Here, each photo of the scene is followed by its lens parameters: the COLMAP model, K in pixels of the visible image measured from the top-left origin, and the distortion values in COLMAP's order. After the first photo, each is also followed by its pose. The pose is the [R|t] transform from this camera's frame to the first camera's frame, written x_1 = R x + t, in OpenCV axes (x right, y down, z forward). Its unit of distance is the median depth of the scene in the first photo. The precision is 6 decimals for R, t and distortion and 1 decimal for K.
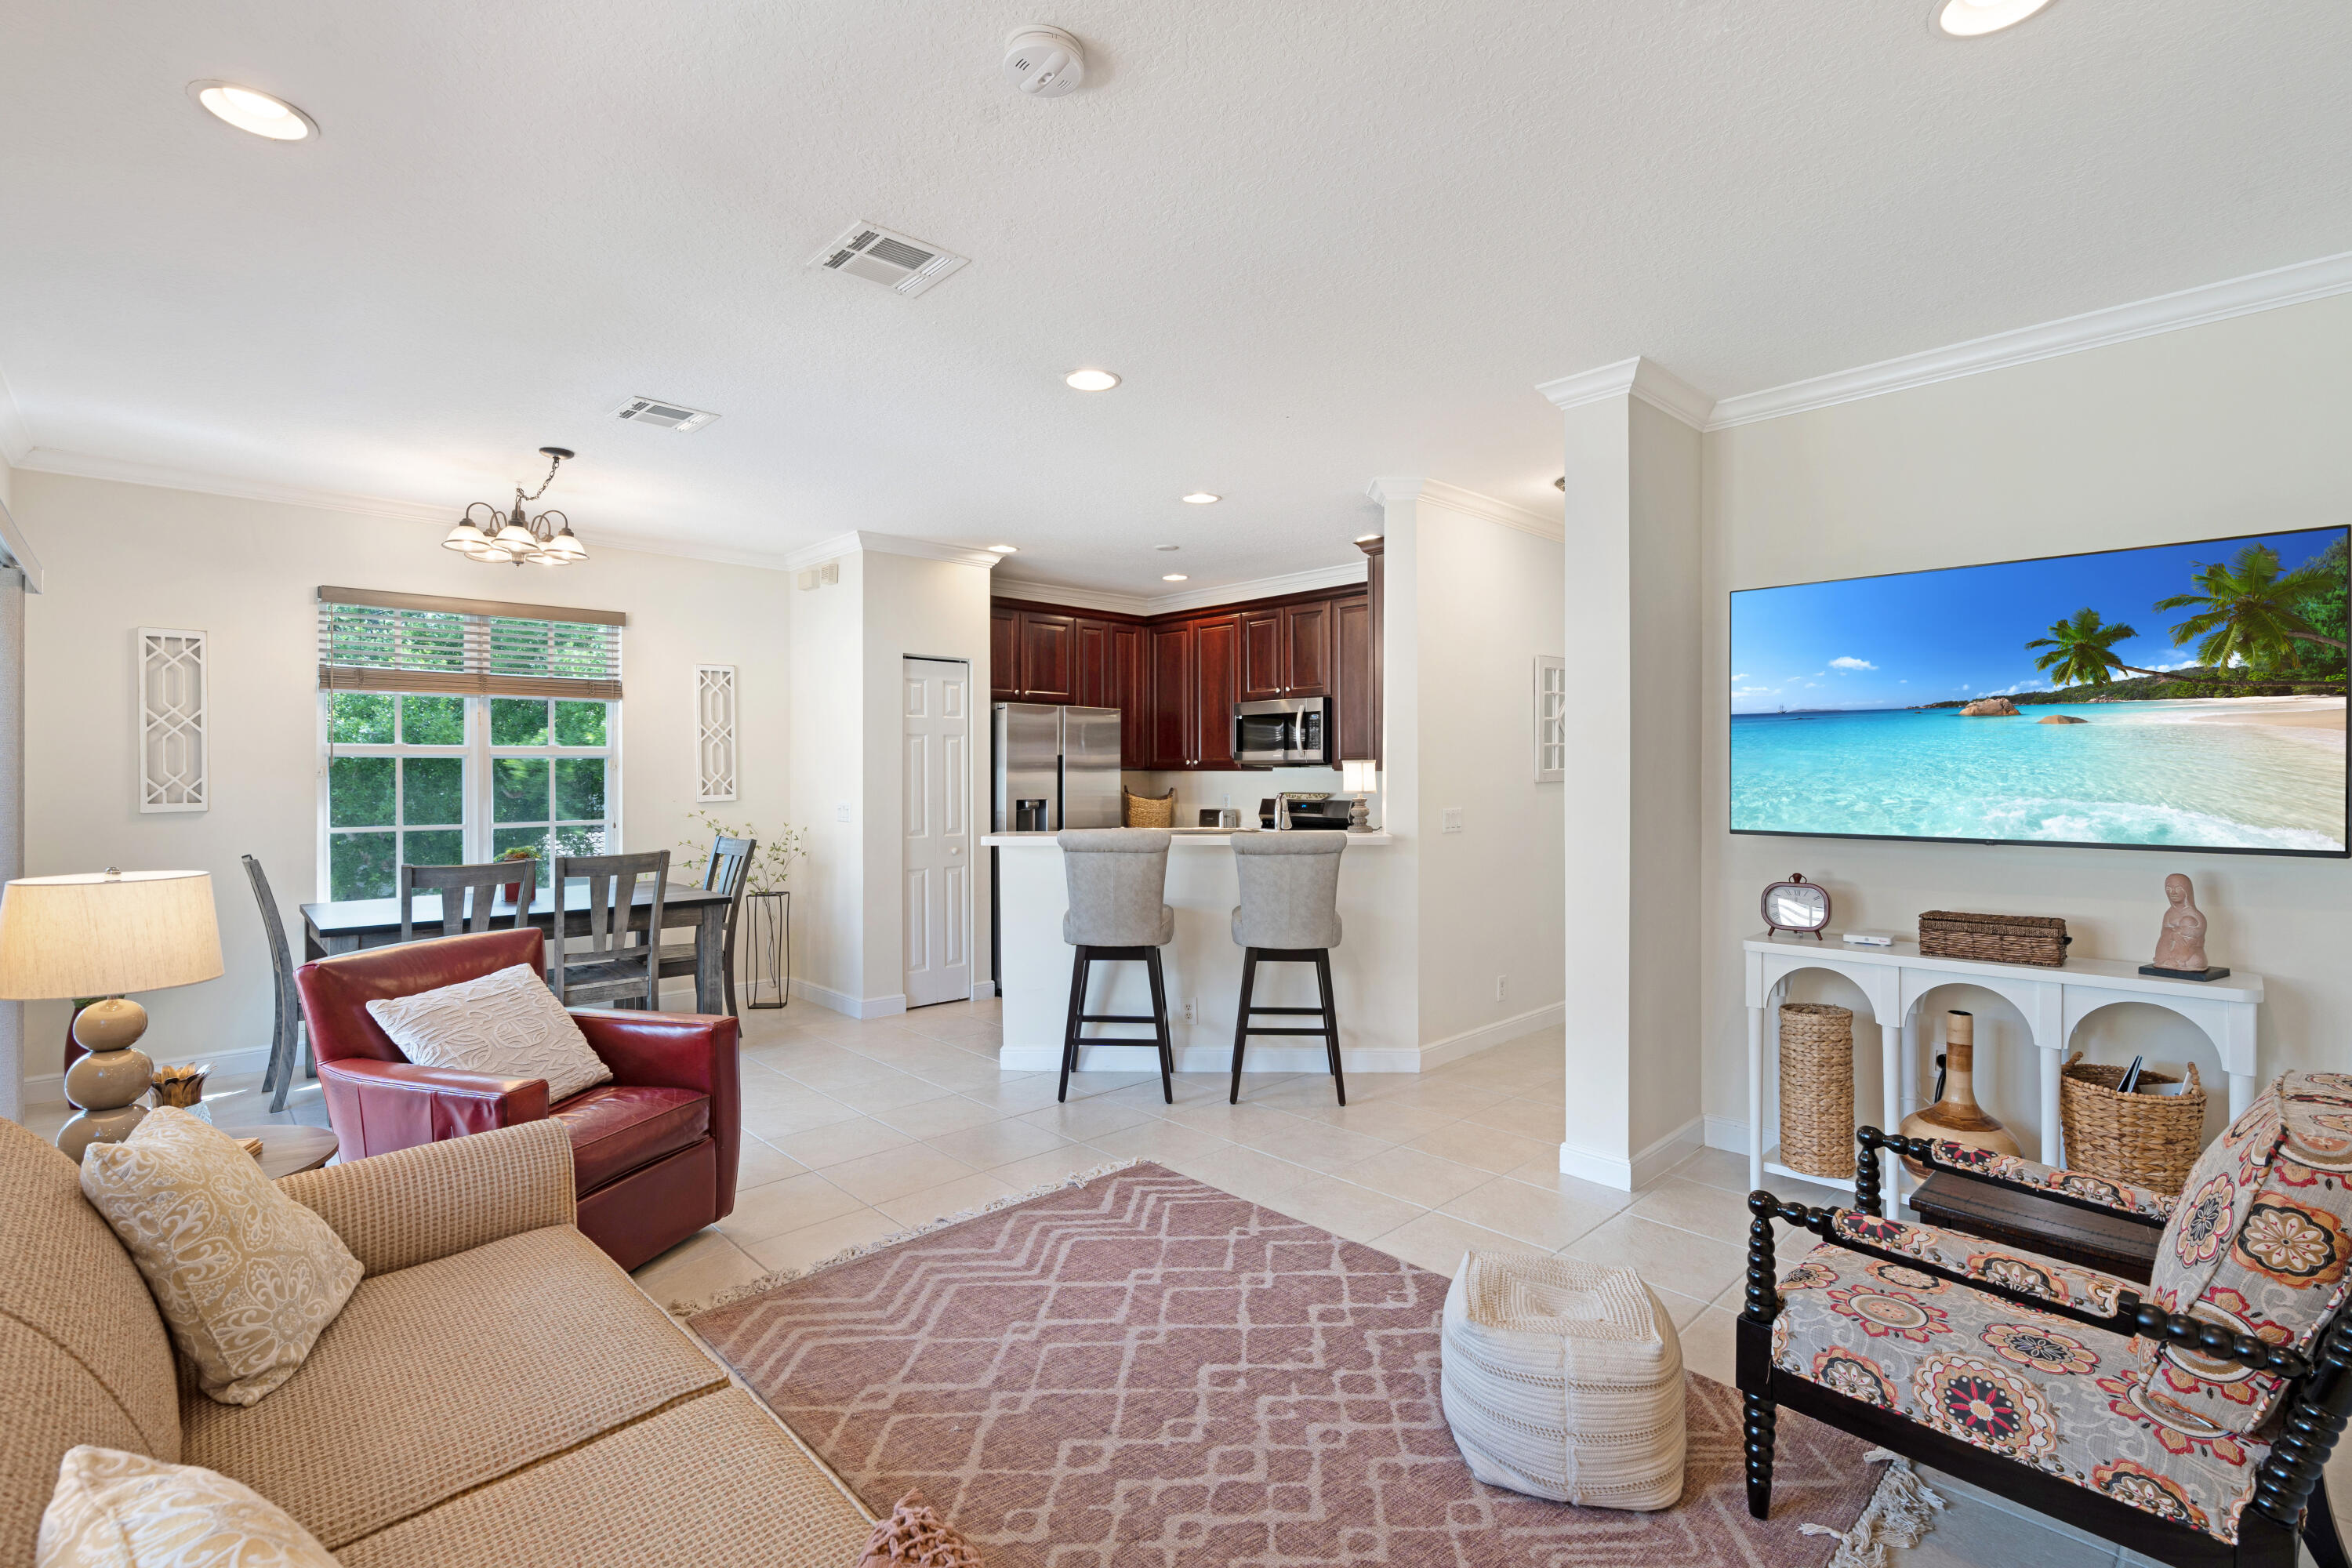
lens RADIAL K [[1143.5, 0, 1176.0], [0, 1143.5, 784.0], [0, 0, 1]] dist [-0.001572, 0.000422]
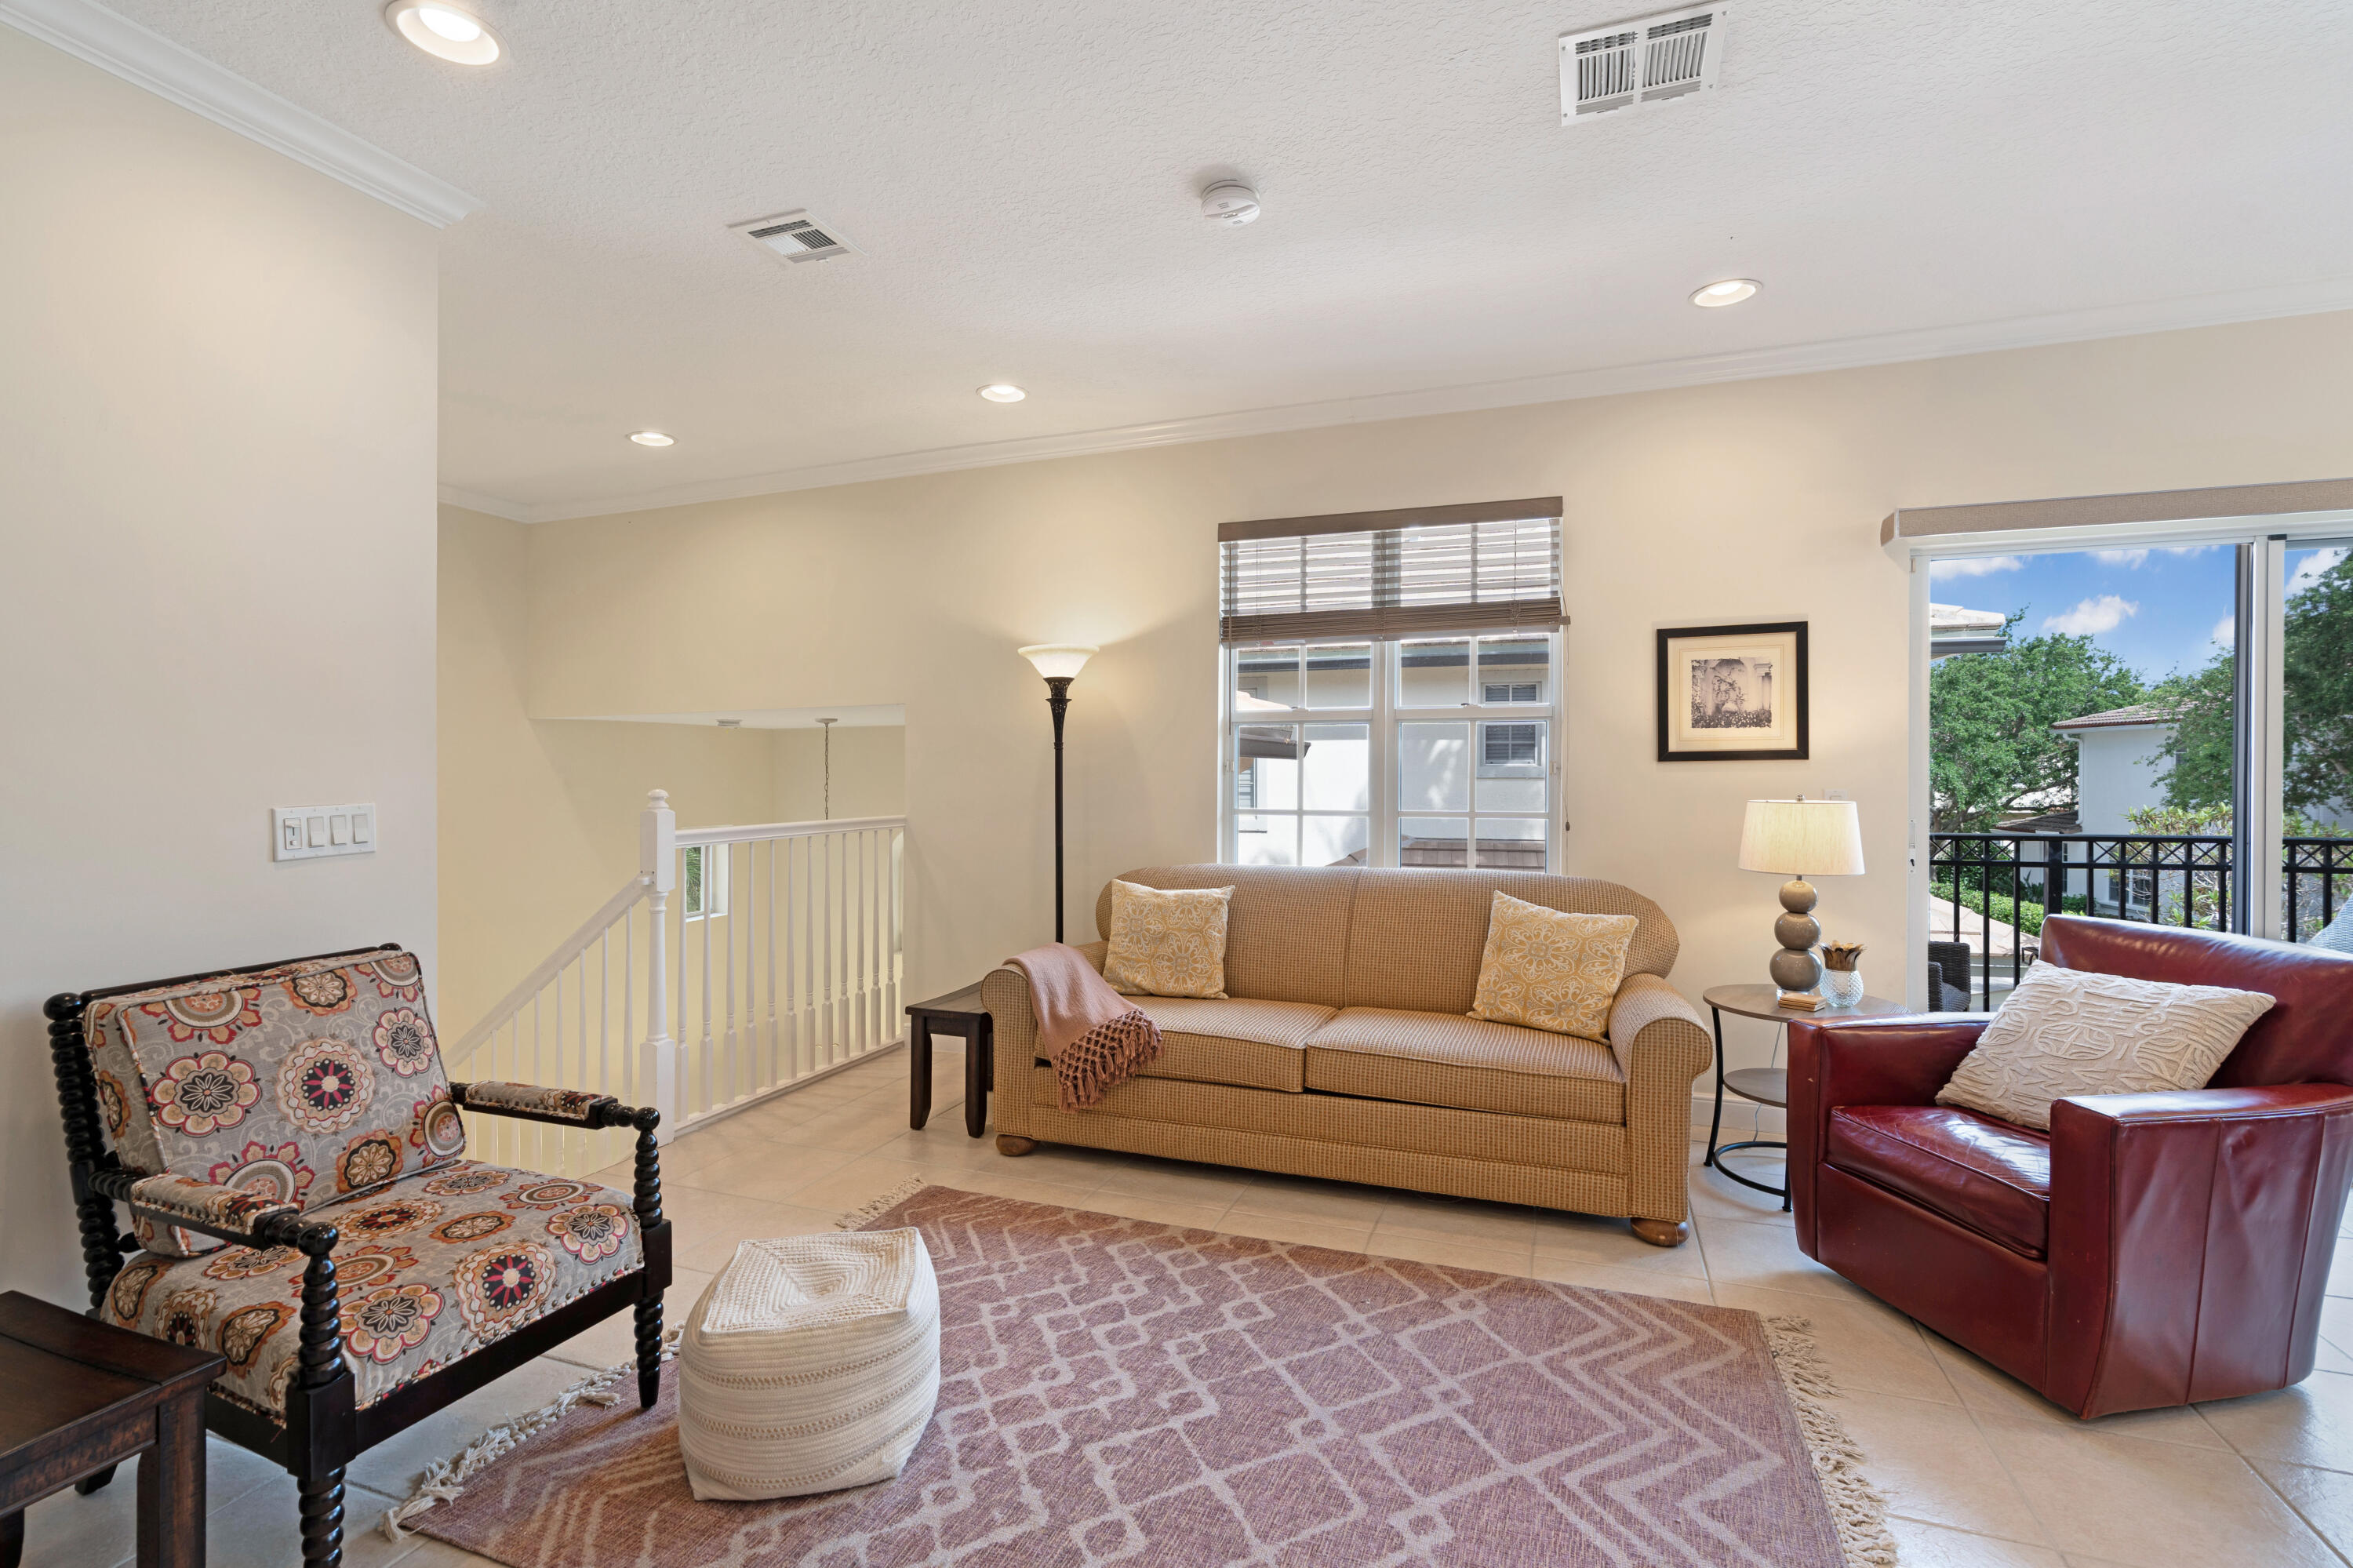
lens RADIAL K [[1060.2, 0, 1168.4], [0, 1060.2, 770.3], [0, 0, 1]] dist [-0.001720, 0.000848]
pose [[-0.905720, 0.005709, -0.423837, 0.338976], [-0.000025, 0.999909, 0.013523, 0.018890], [0.423876, 0.012259, -0.905637, 1.475444]]
